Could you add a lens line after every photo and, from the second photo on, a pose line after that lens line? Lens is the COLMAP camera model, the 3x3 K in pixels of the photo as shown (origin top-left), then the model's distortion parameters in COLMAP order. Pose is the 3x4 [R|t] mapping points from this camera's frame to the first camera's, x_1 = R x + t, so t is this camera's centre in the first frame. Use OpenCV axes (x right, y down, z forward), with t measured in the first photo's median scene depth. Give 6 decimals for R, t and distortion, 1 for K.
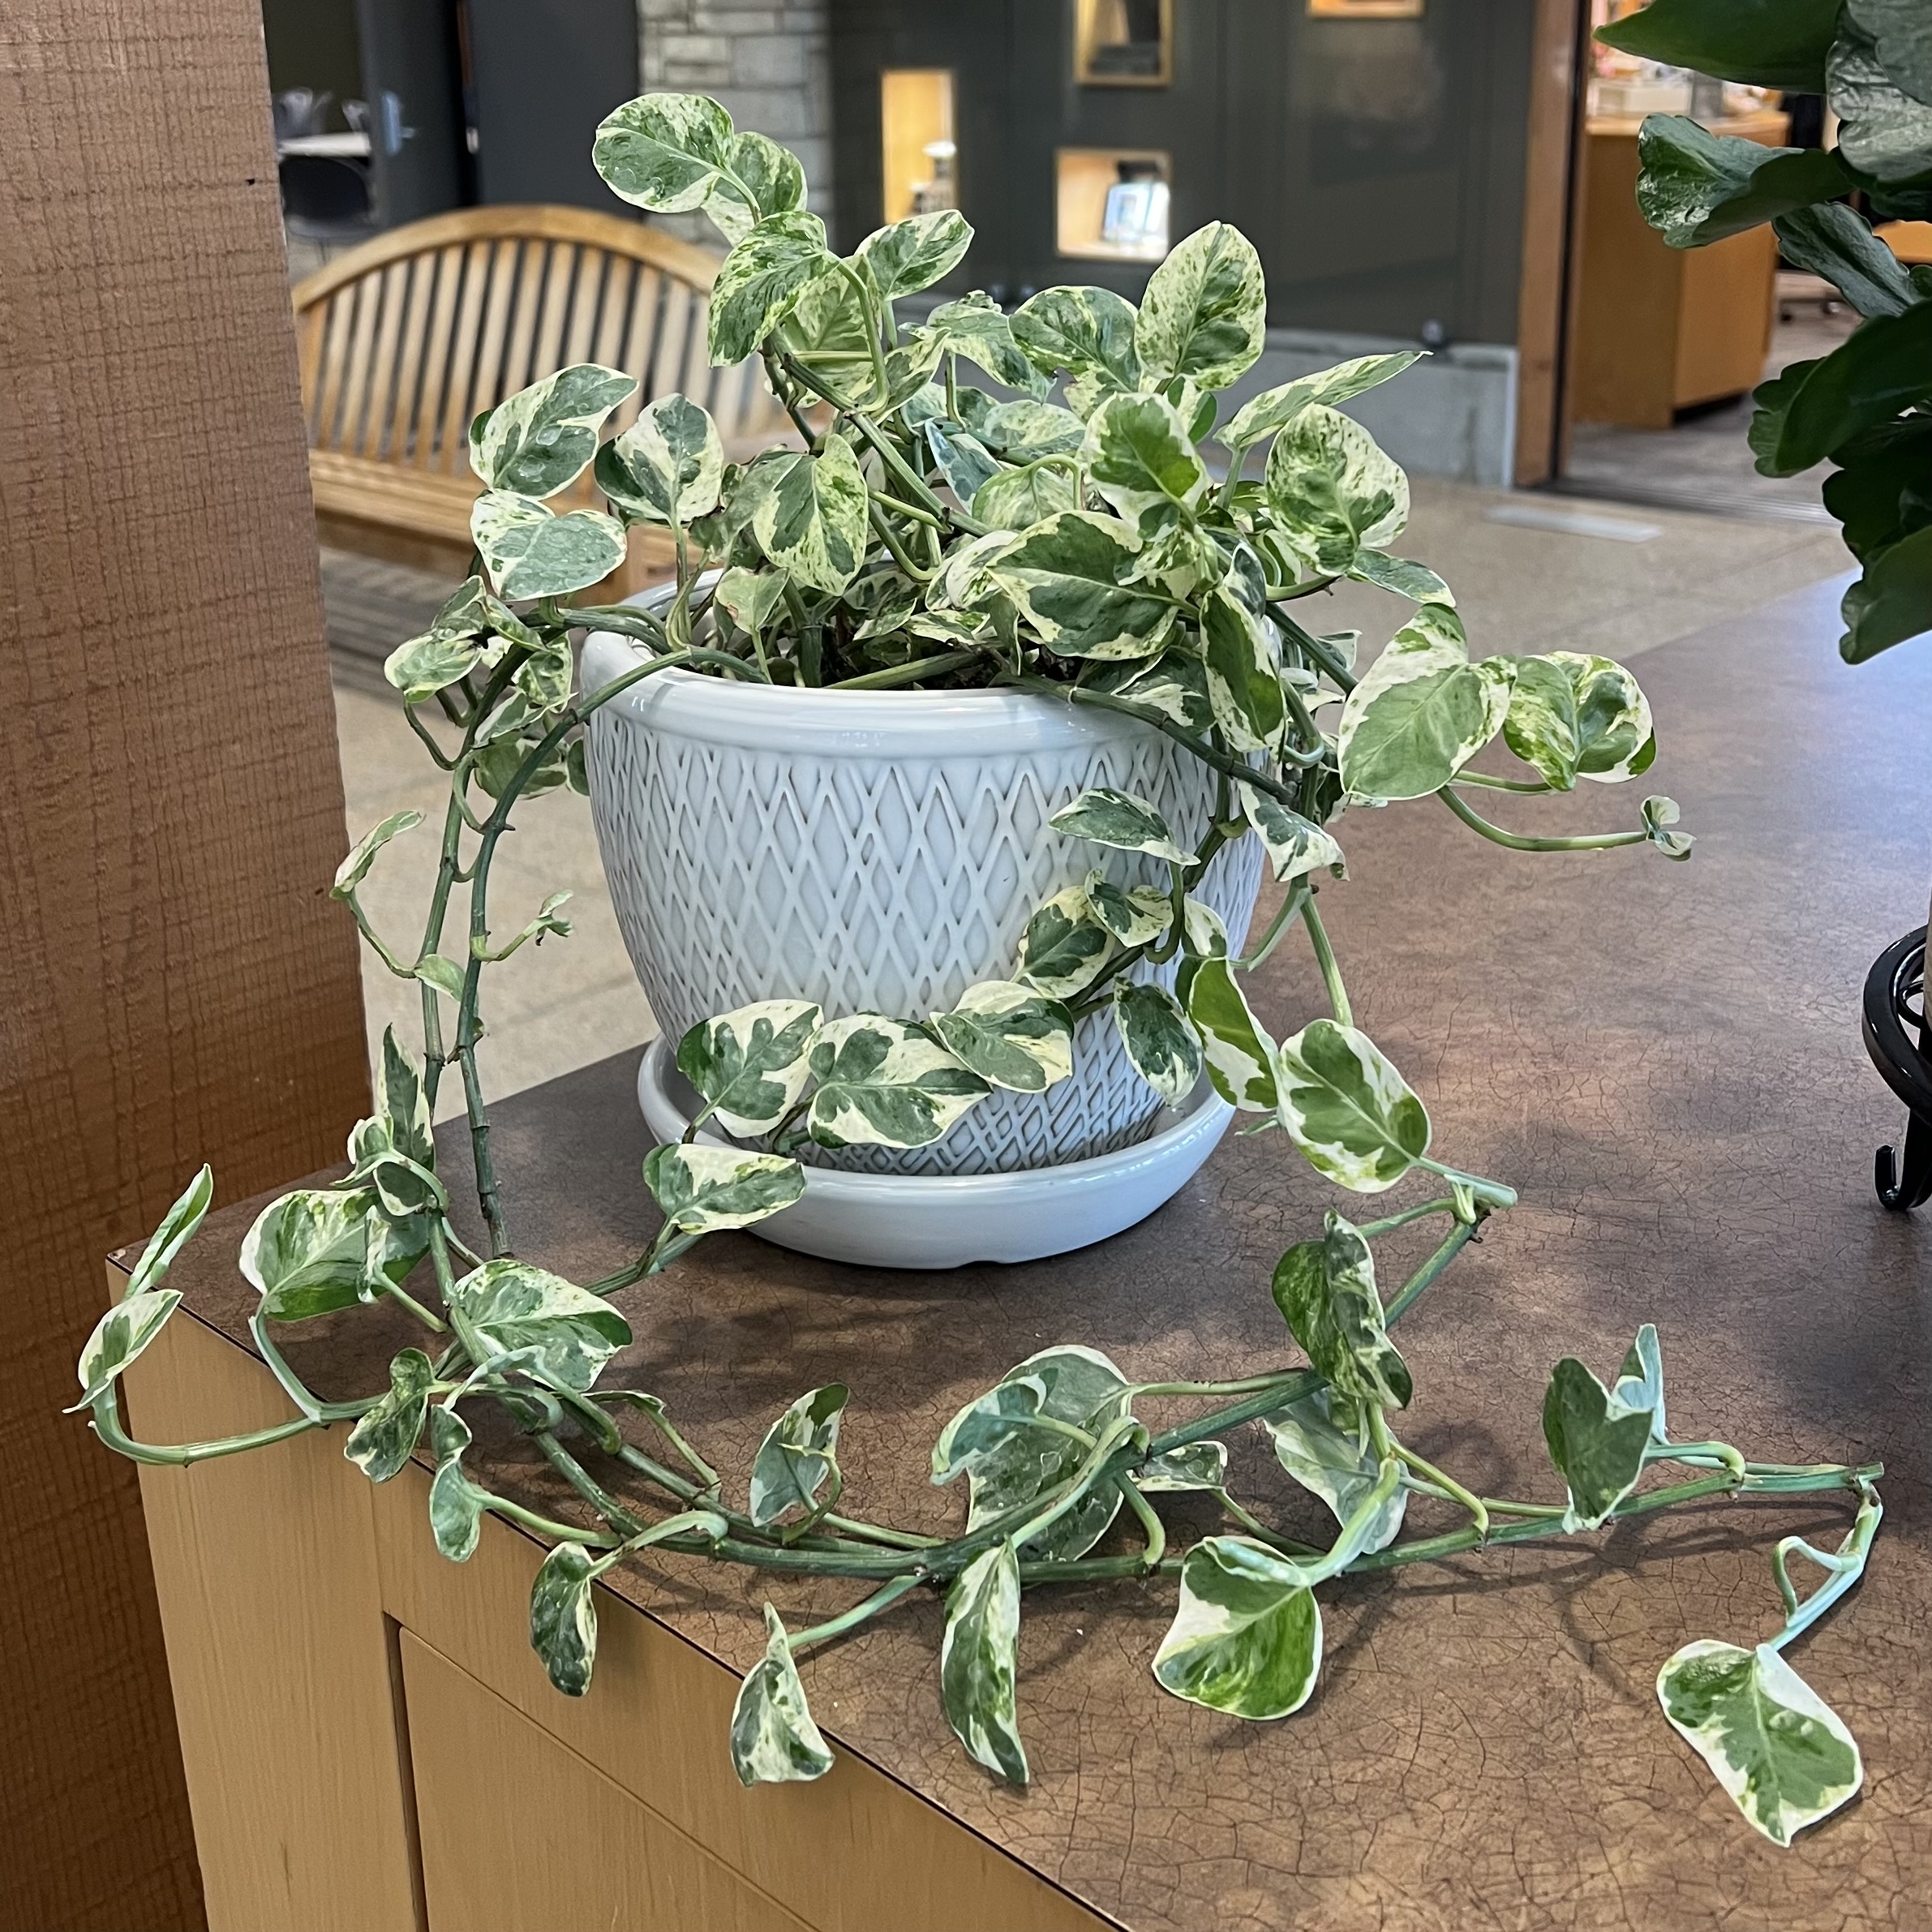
lens RADIAL K [[2438.1, 0, 979.6], [0, 2438.1, 802.6], [0, 0, 1]] dist [0.095319, -0.259657]
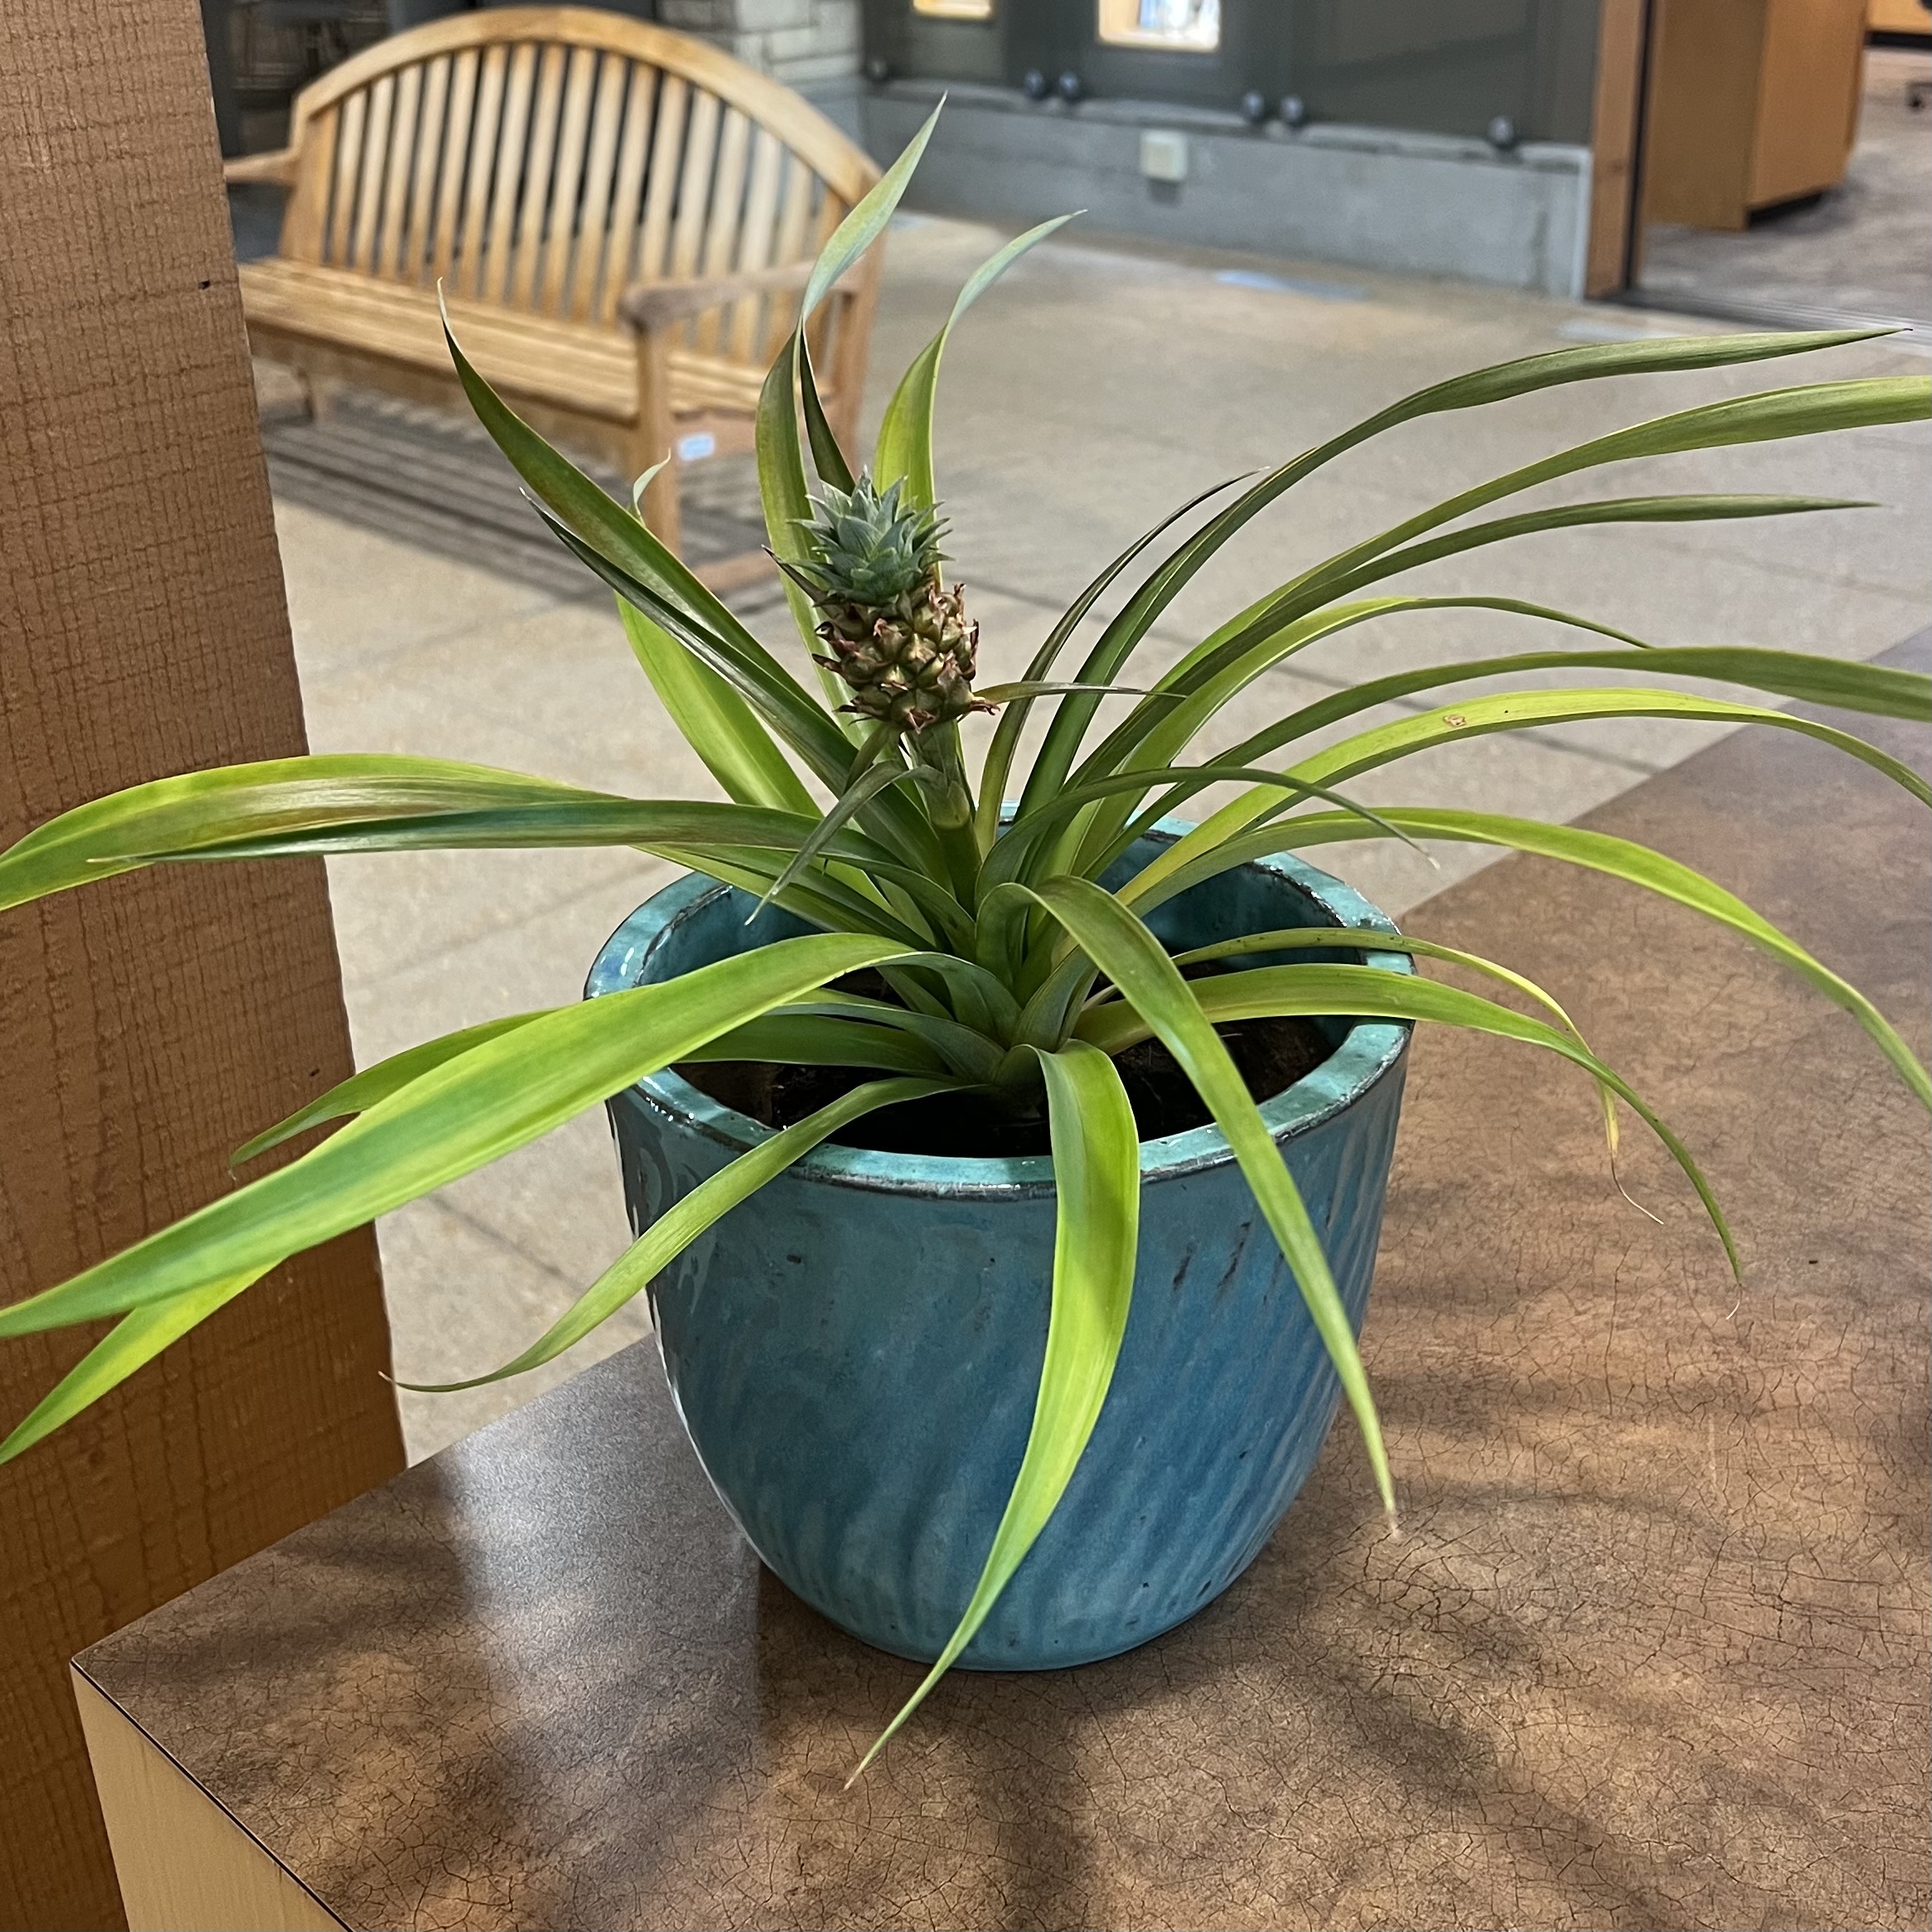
lens RADIAL K [[2438.1, 0, 979.6], [0, 2438.1, 802.6], [0, 0, 1]] dist [0.095319, -0.259657]
pose [[0.999888, -0.003150, -0.014656, -0.017205], [0.004618, 0.994847, 0.101285, -0.156048], [0.014261, -0.101341, 0.994750, 0.139622]]
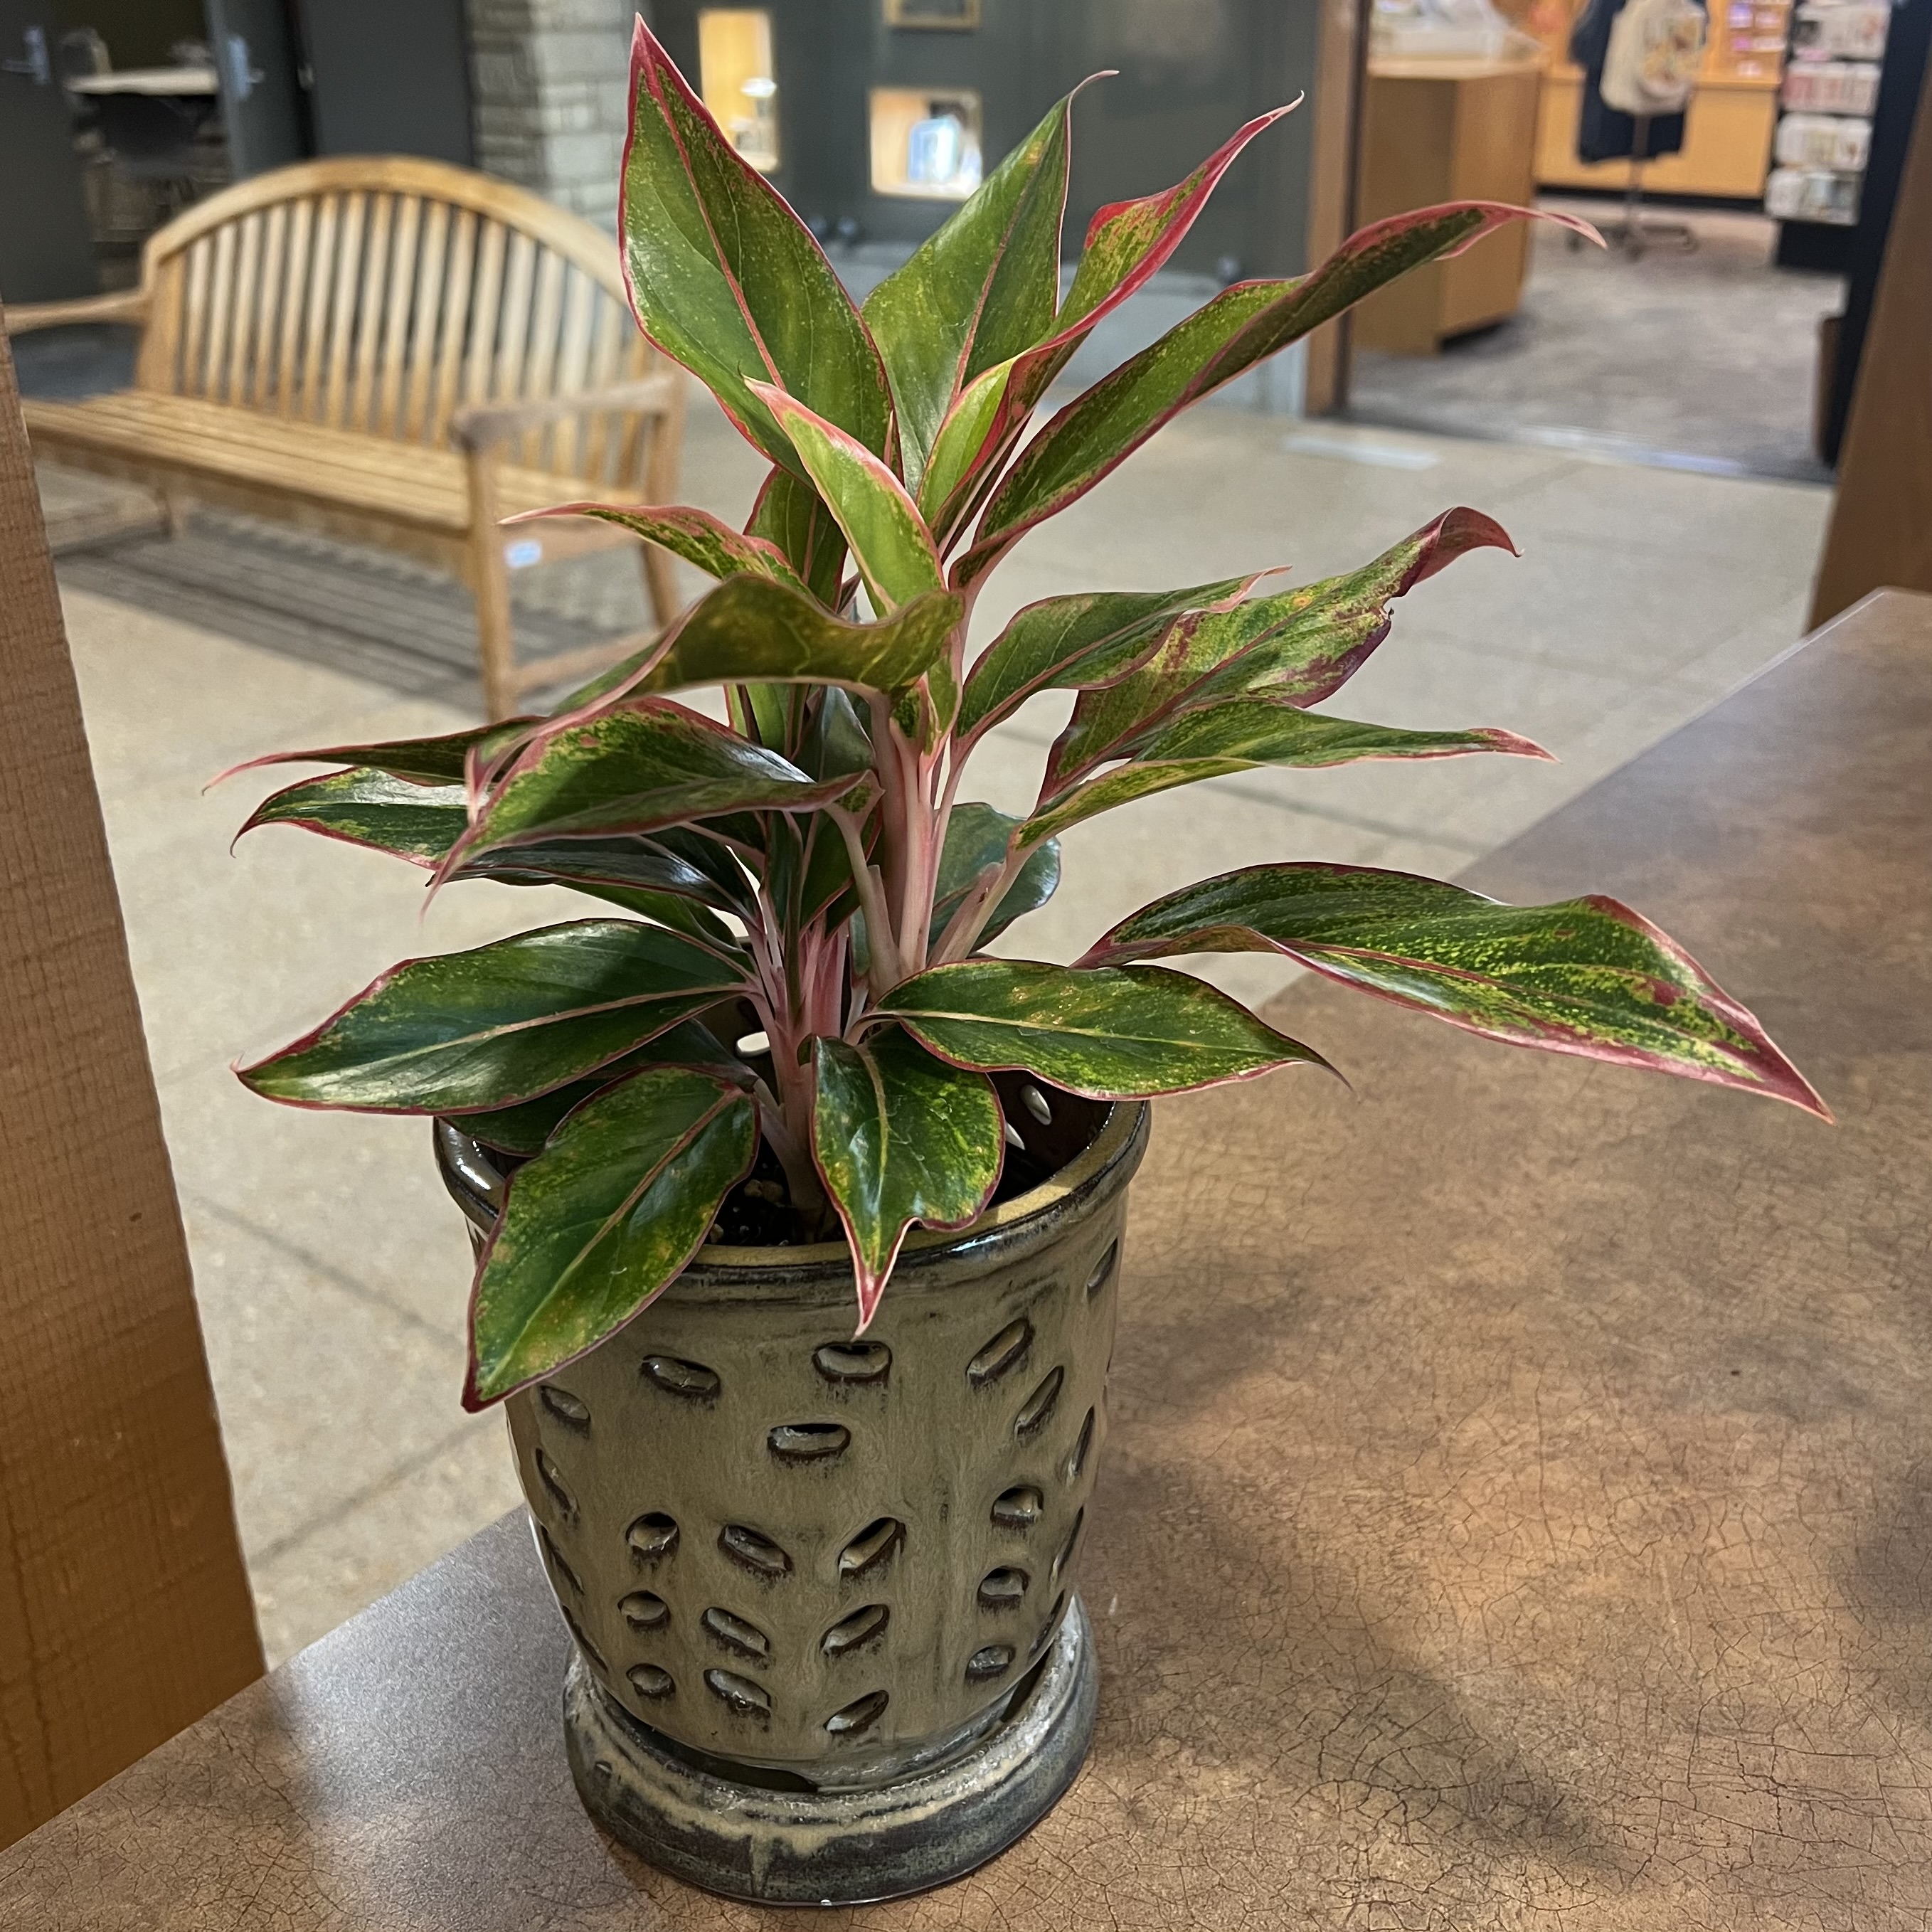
lens RADIAL K [[2092.5, 0, 927.3], [0, 2092.5, 896.4], [0, 0, 1]] dist [0.010125, -0.017766]
pose [[0.997946, -0.029813, 0.056698, -0.042138], [0.022835, 0.992515, 0.119971, -0.156313], [-0.059850, -0.118430, 0.991157, 0.312212]]
